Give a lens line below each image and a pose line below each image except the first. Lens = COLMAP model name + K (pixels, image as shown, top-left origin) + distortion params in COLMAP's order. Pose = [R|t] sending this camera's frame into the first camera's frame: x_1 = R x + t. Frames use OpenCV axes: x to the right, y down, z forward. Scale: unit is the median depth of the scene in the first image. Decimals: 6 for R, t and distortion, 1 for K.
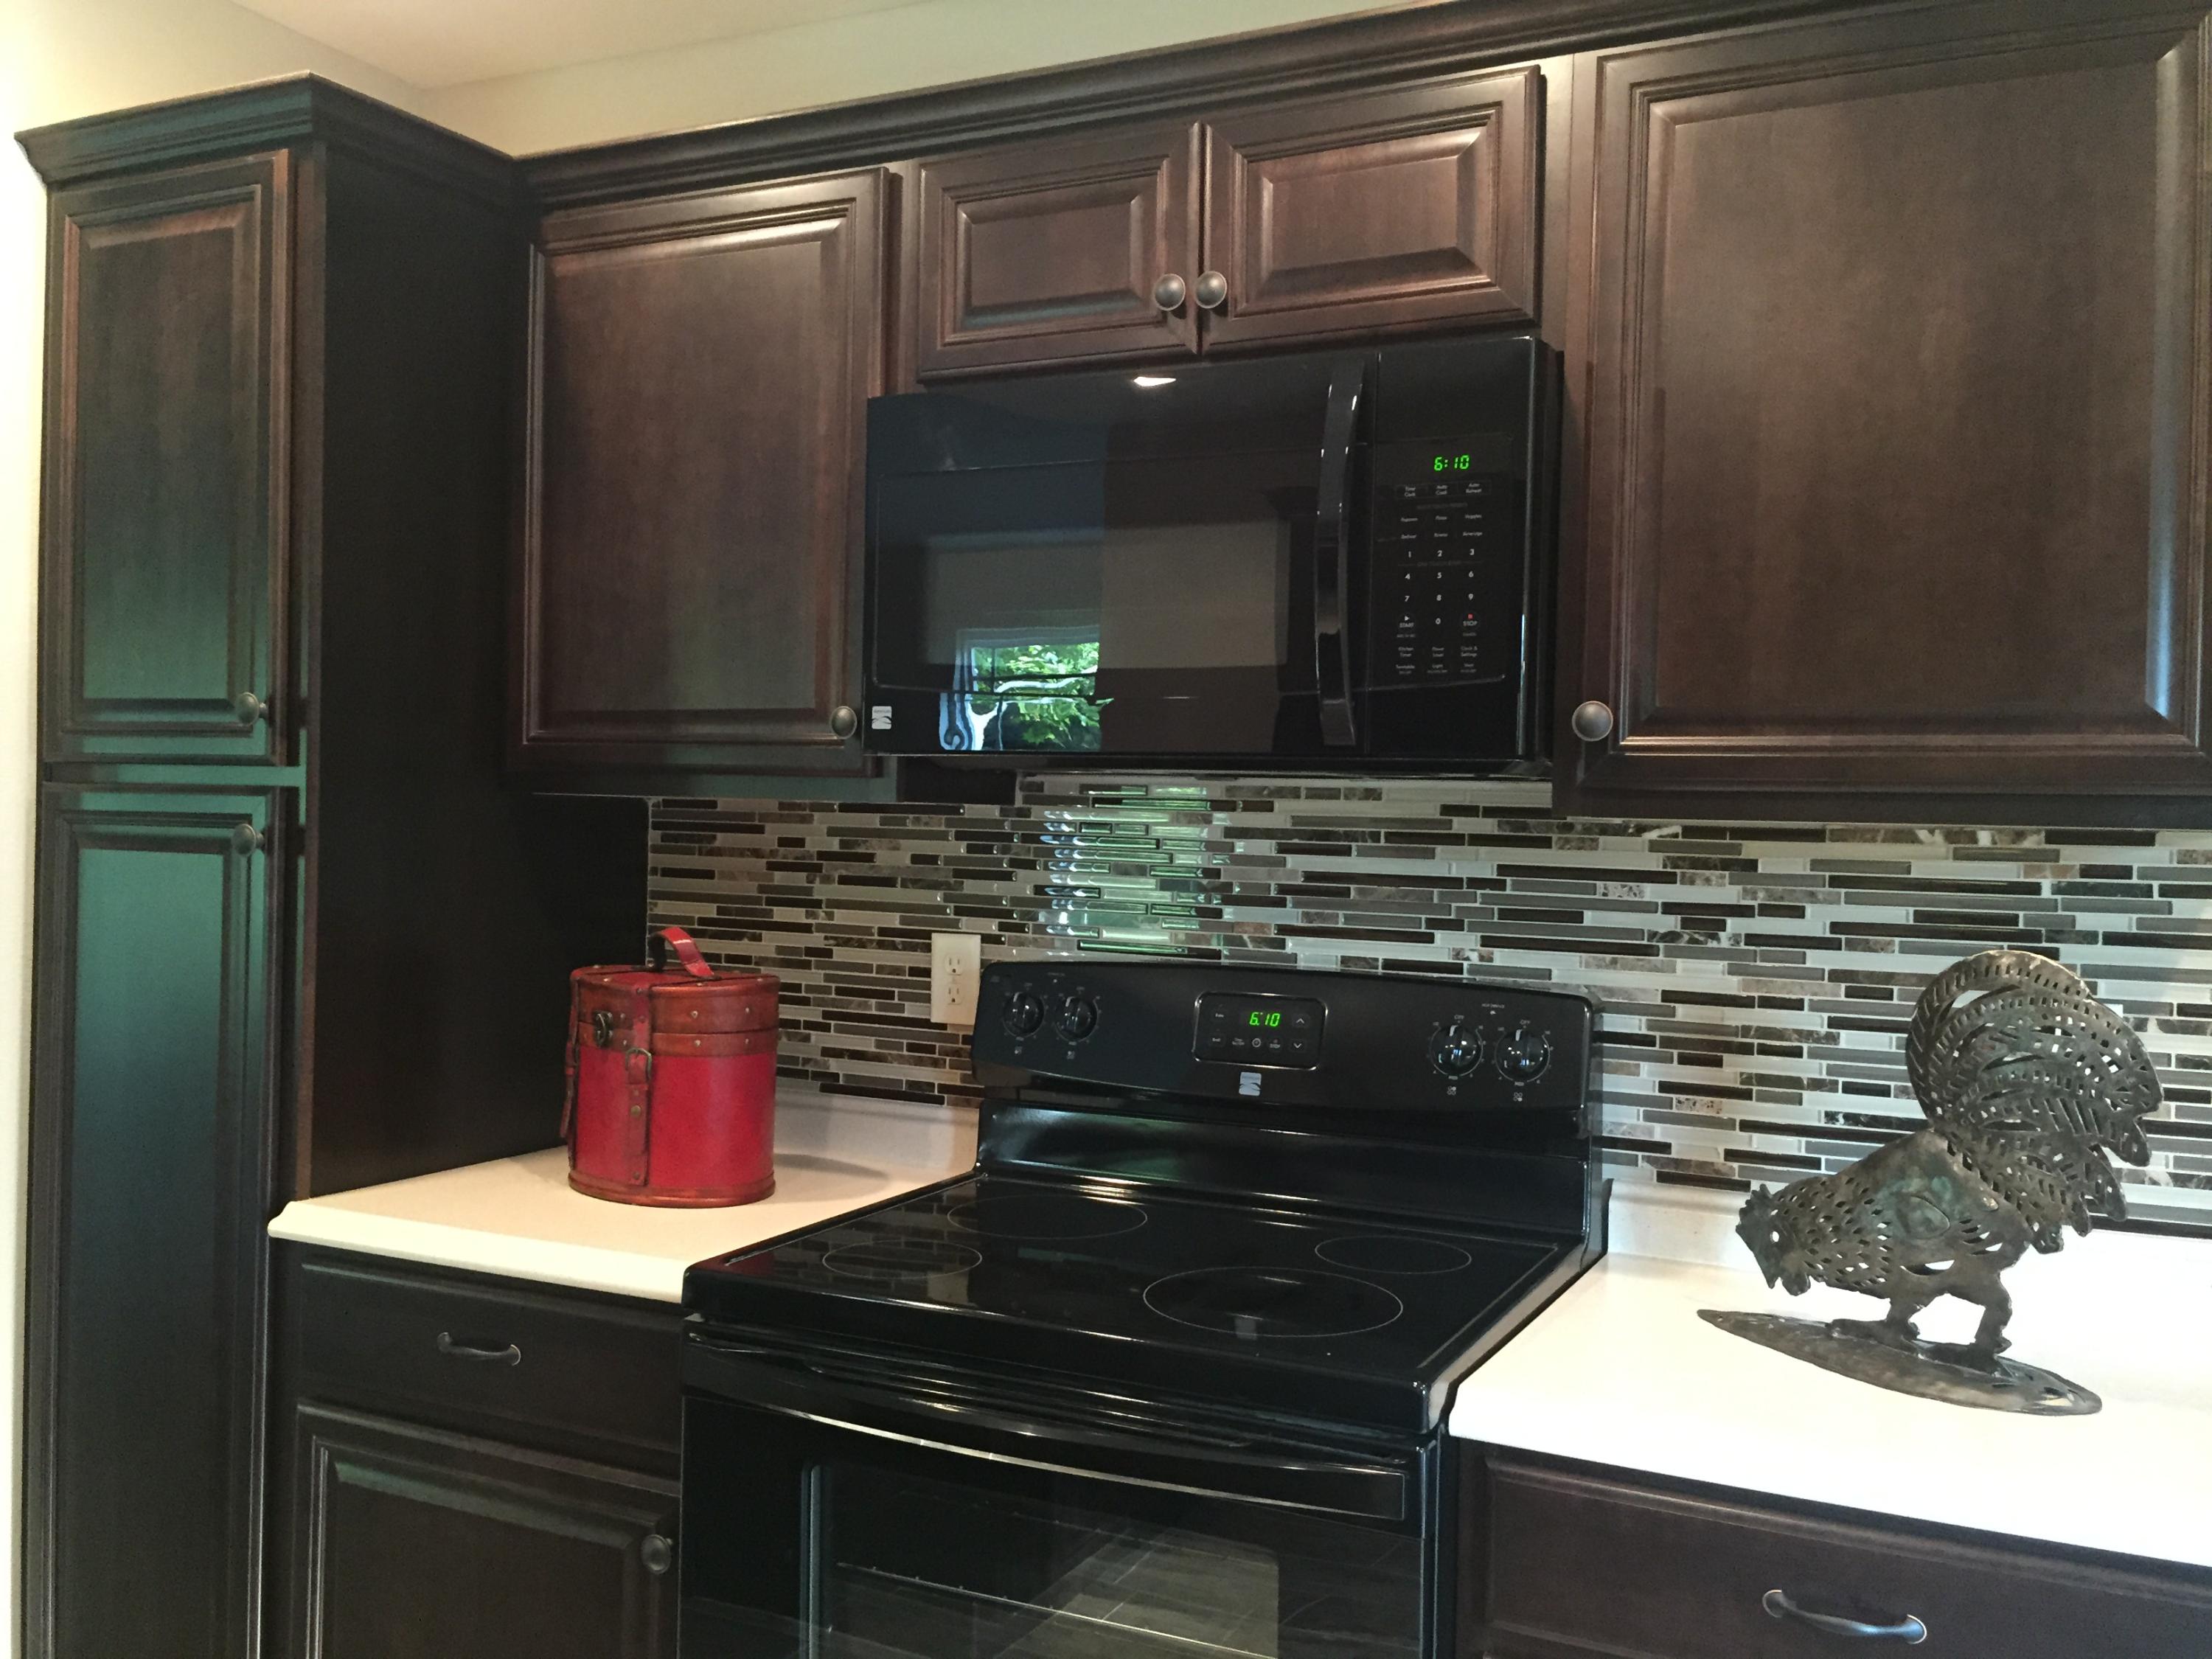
lens RADIAL K [[1902.4, 0, 1097.5], [0, 1902.4, 833.3], [0, 0, 1]] dist [0.089202, -0.134525]
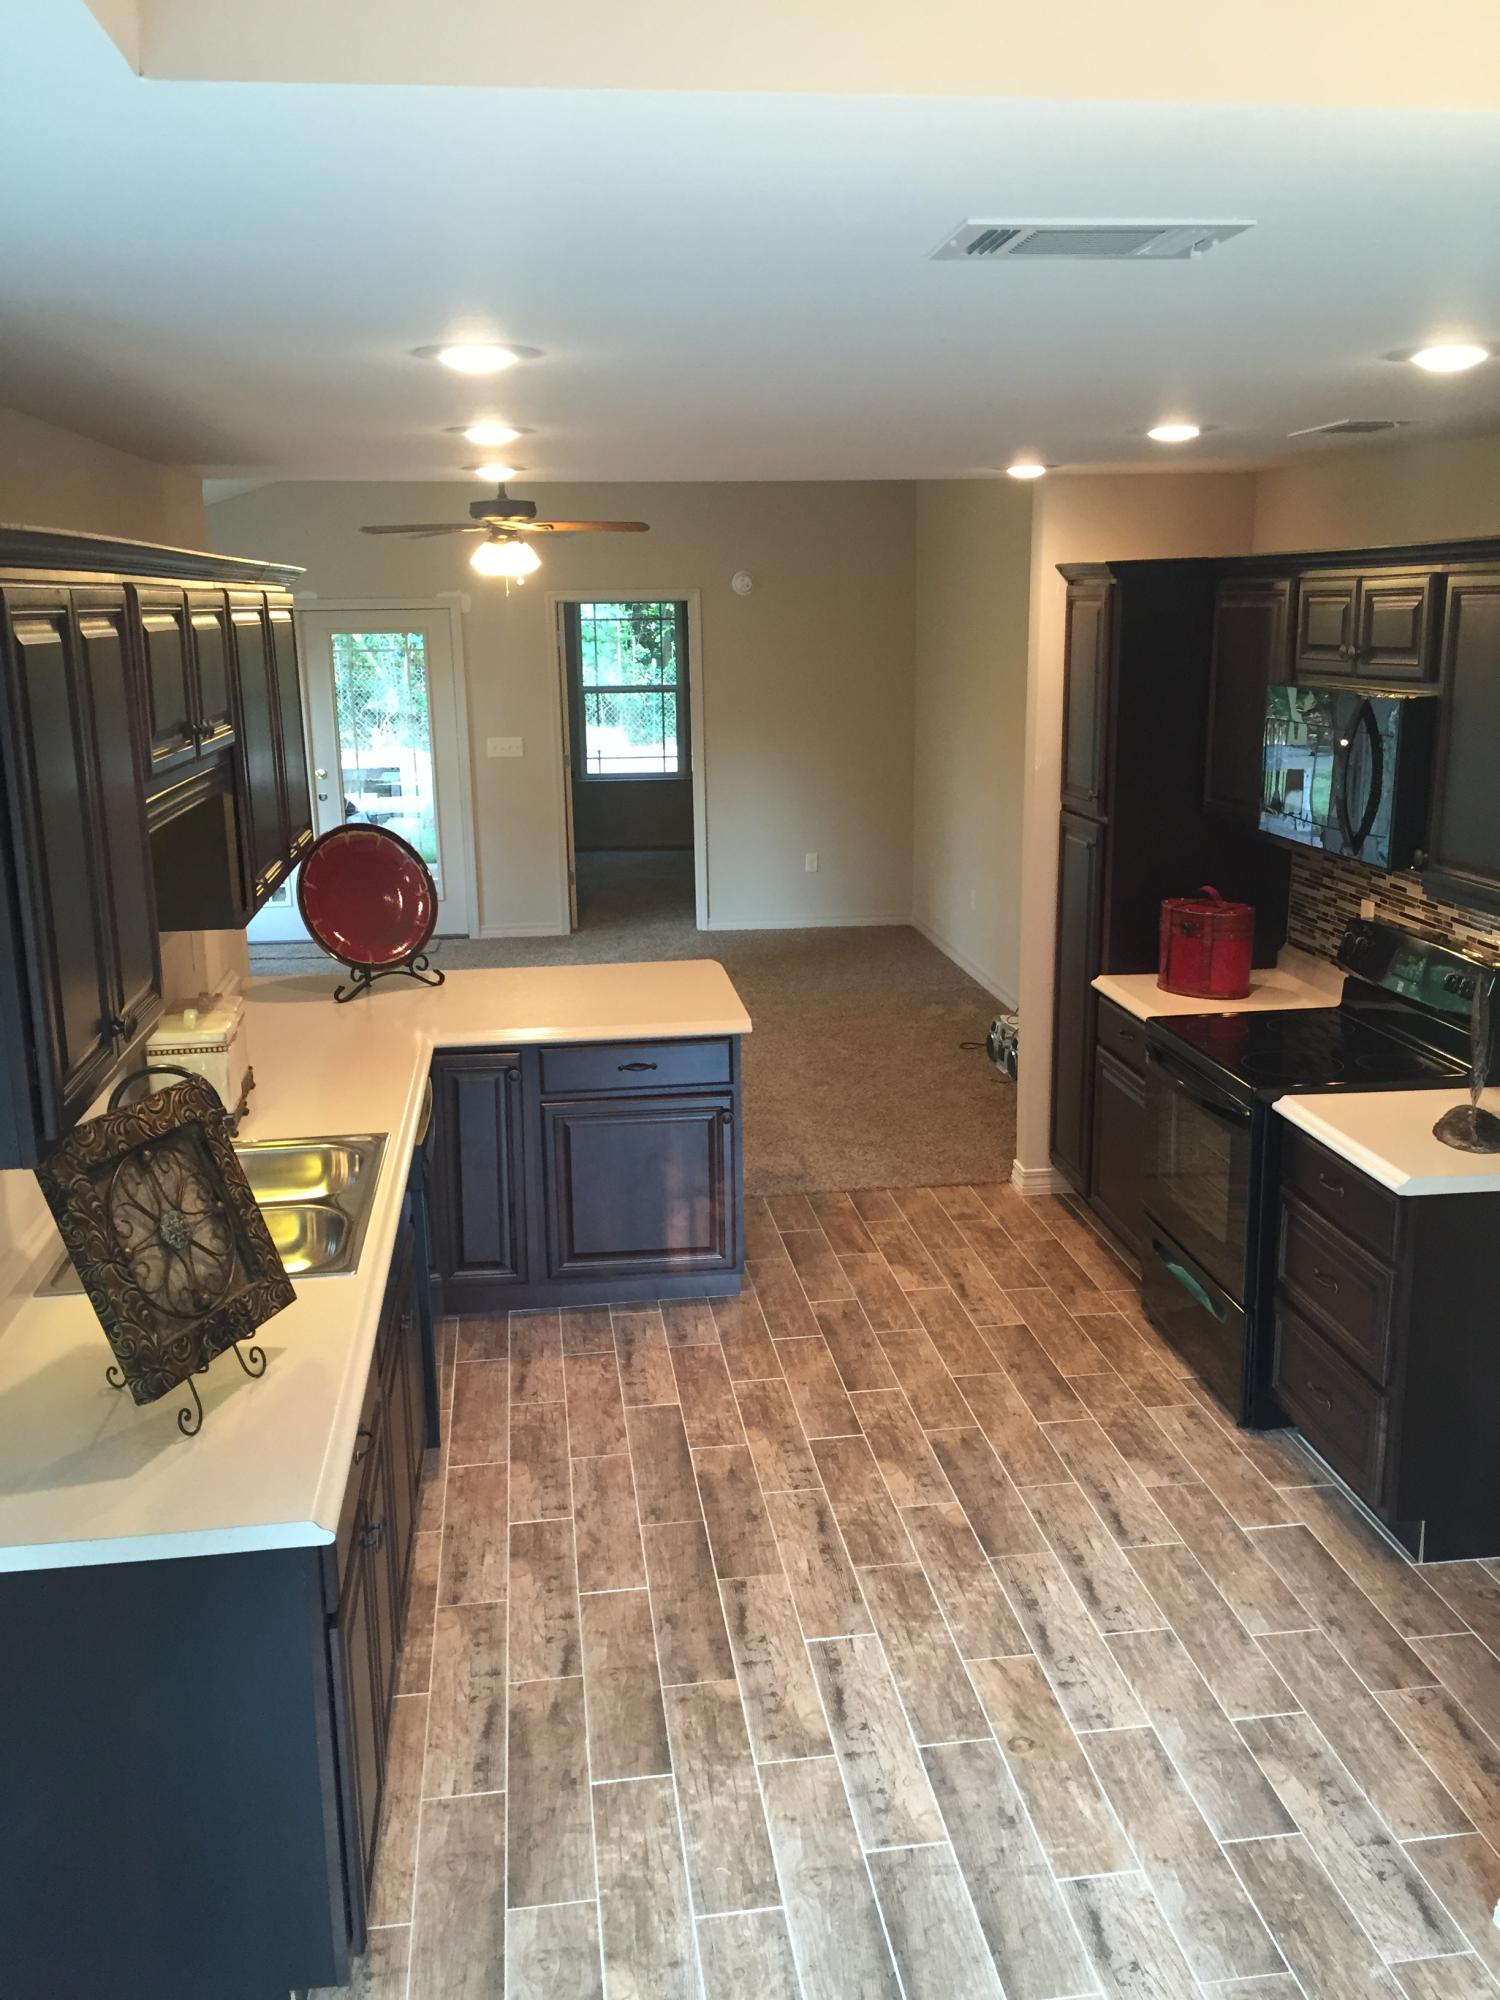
lens RADIAL K [[1720.1, 0, 757.7], [0, 1720.1, 1008.7], [0, 0, 1]] dist [0.089202, -0.134525]
pose [[0.553500, 0.161999, -0.816942, 1.377826], [0.016103, 0.978635, 0.204973, -0.285051], [0.832694, -0.126608, 0.539066, -0.772028]]
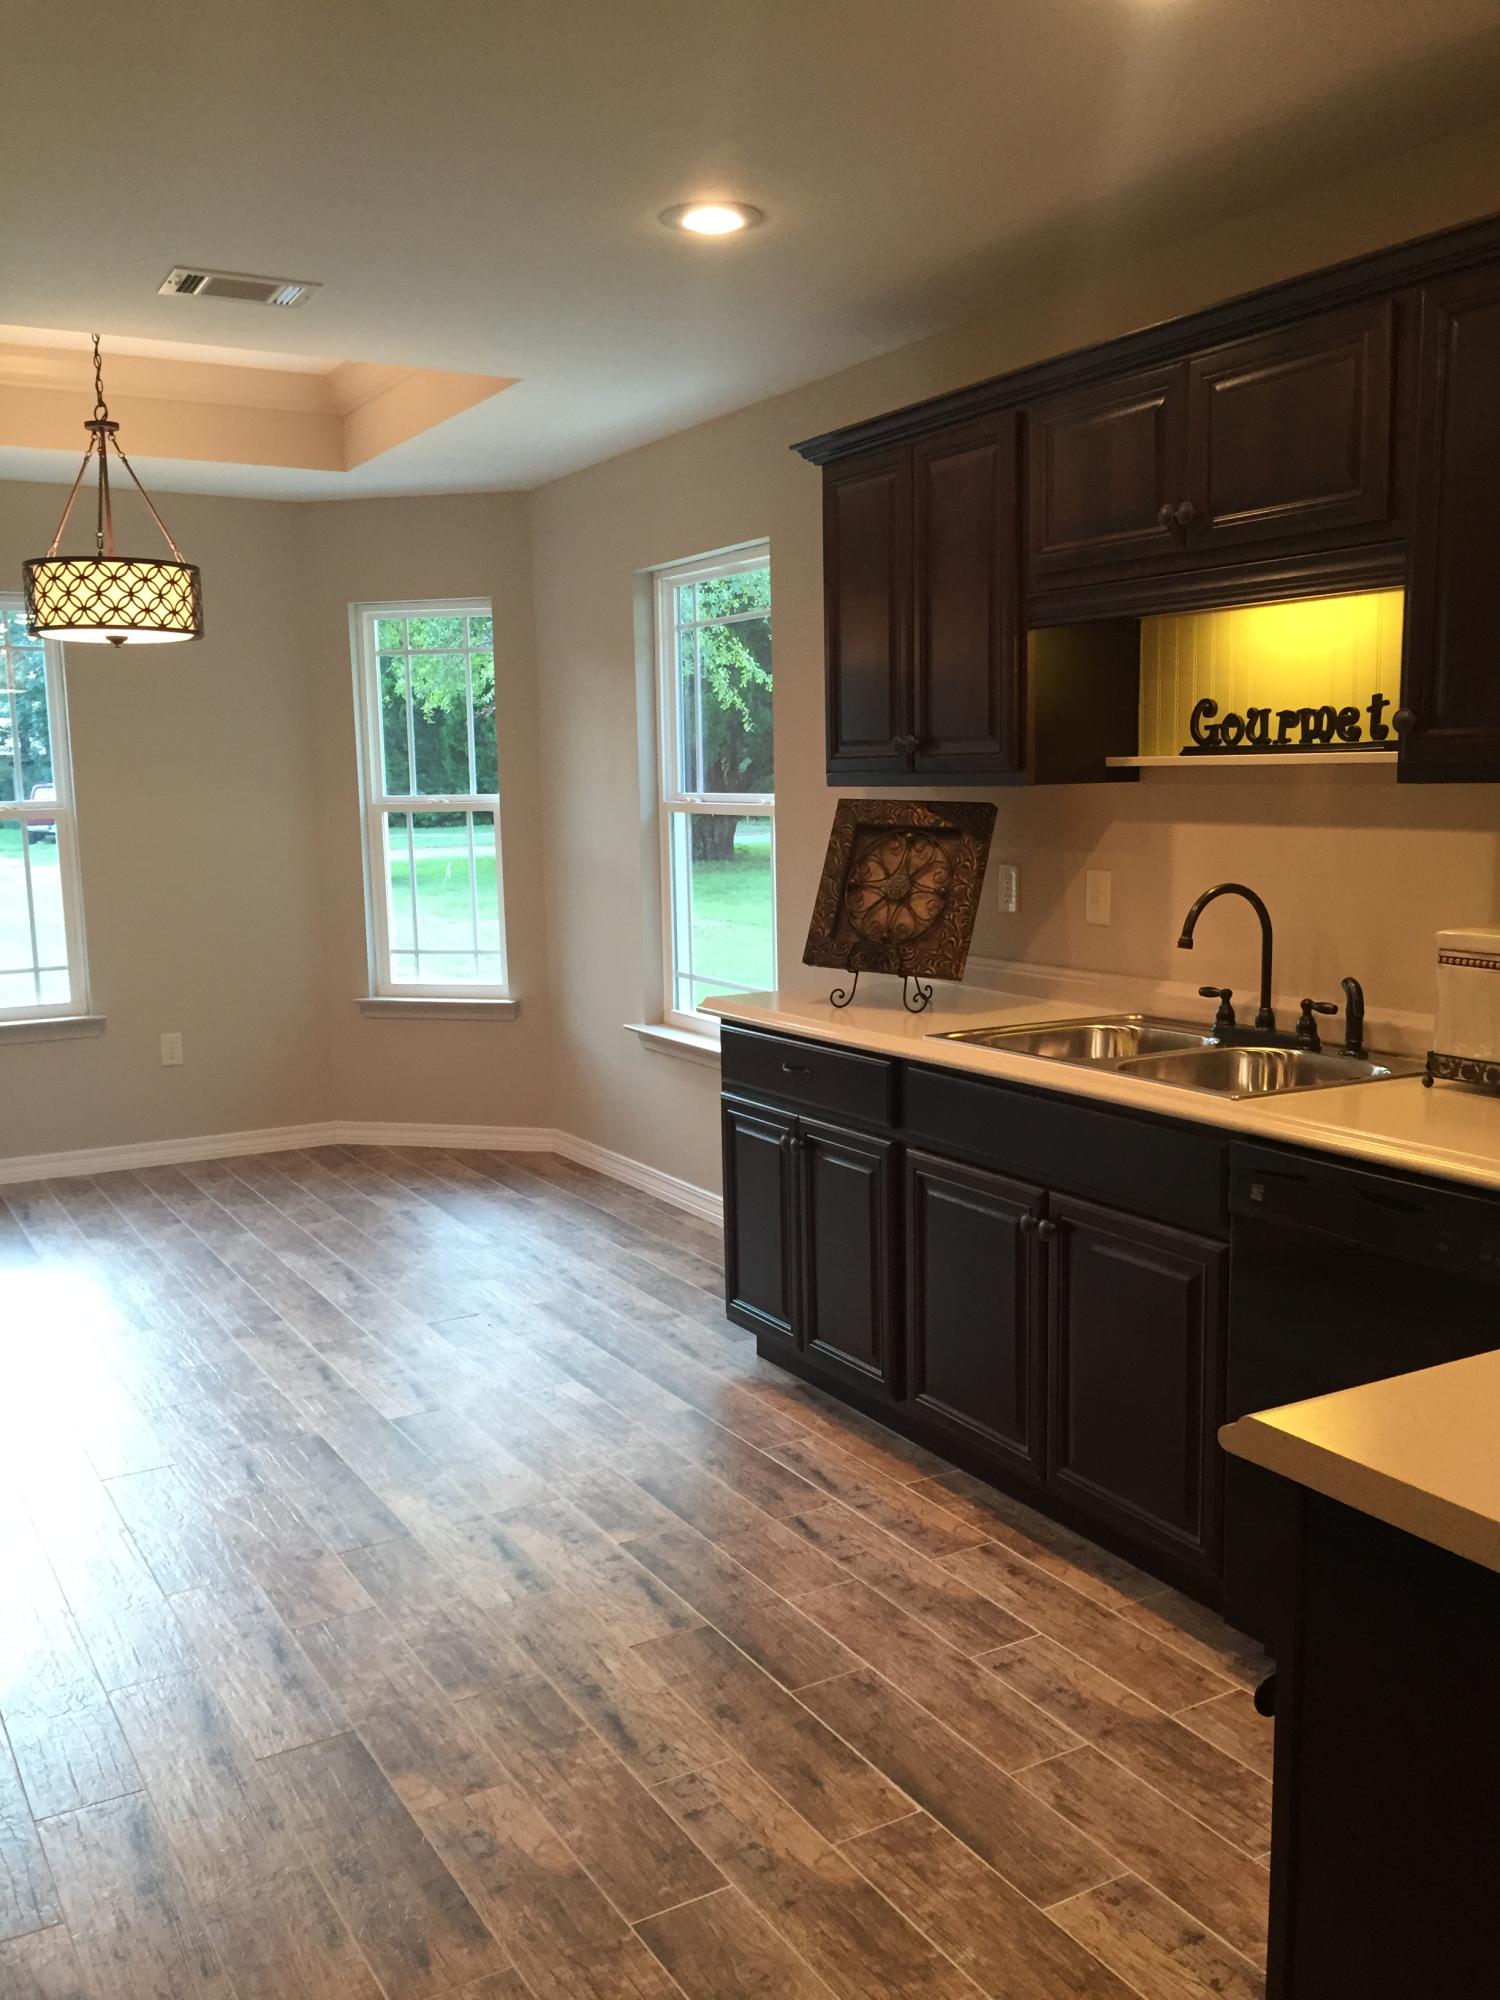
lens RADIAL K [[1720.1, 0, 760.5], [0, 1720.1, 1004.6], [0, 0, 1]] dist [0.089202, -0.134525]
pose [[-0.831433, -0.084464, 0.549168, -0.700975], [0.005005, 0.987199, 0.159412, -0.054241], [-0.555603, 0.135289, -0.820367, 1.073182]]
